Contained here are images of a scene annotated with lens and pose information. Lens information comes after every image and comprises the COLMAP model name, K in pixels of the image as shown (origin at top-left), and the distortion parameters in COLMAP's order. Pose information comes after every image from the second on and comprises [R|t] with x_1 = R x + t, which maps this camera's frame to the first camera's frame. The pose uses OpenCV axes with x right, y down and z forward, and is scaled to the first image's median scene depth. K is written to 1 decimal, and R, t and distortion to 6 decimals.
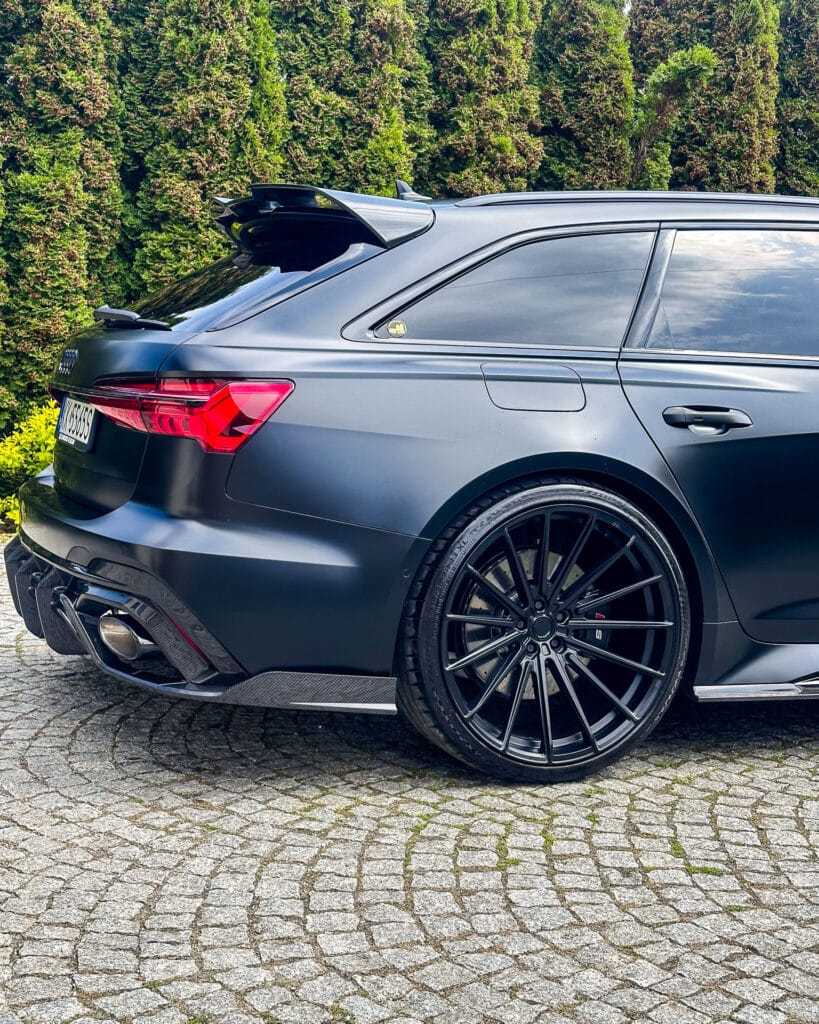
lens RADIAL K [[1537.3, 0, 409.5], [0, 1537.3, 512.0], [0, 0, 1]] dist [0.138953, -0.332905]
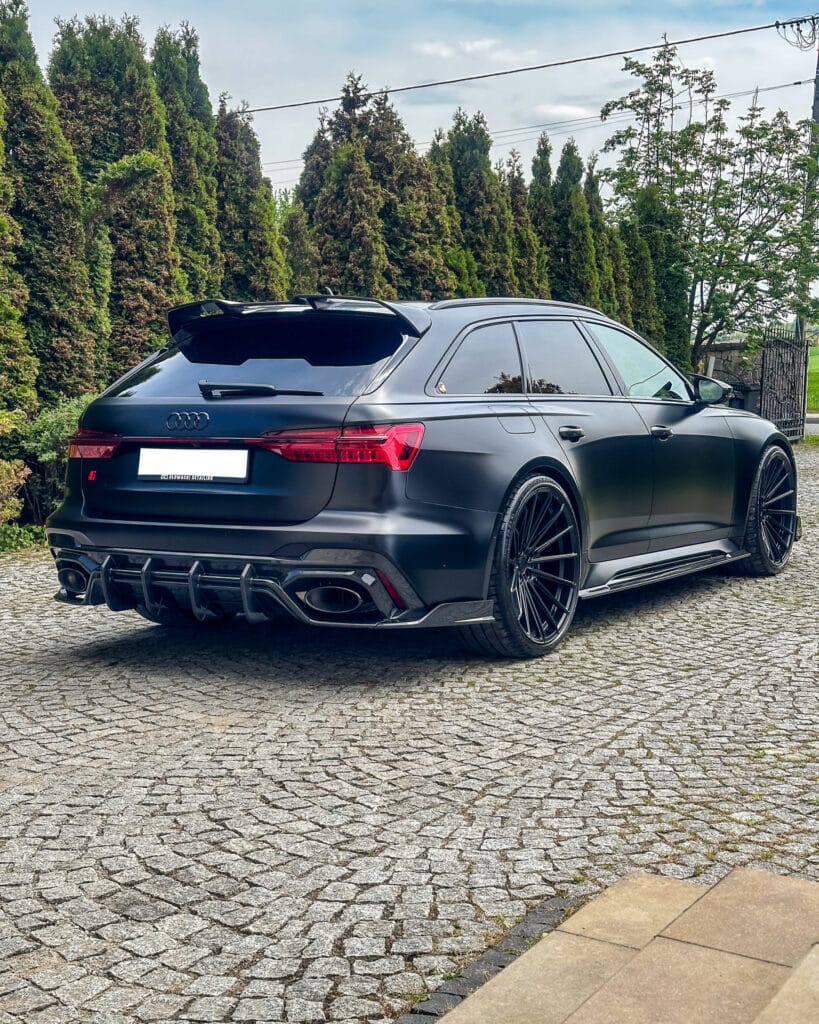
lens RADIAL K [[1537.3, 0, 409.5], [0, 1537.3, 512.0], [0, 0, 1]] dist [0.138953, -0.332905]
pose [[0.790883, -0.082666, 0.606358, -0.403968], [0.096658, 0.995271, 0.009614, -0.003682], [-0.604285, 0.051006, 0.795134, -0.096546]]
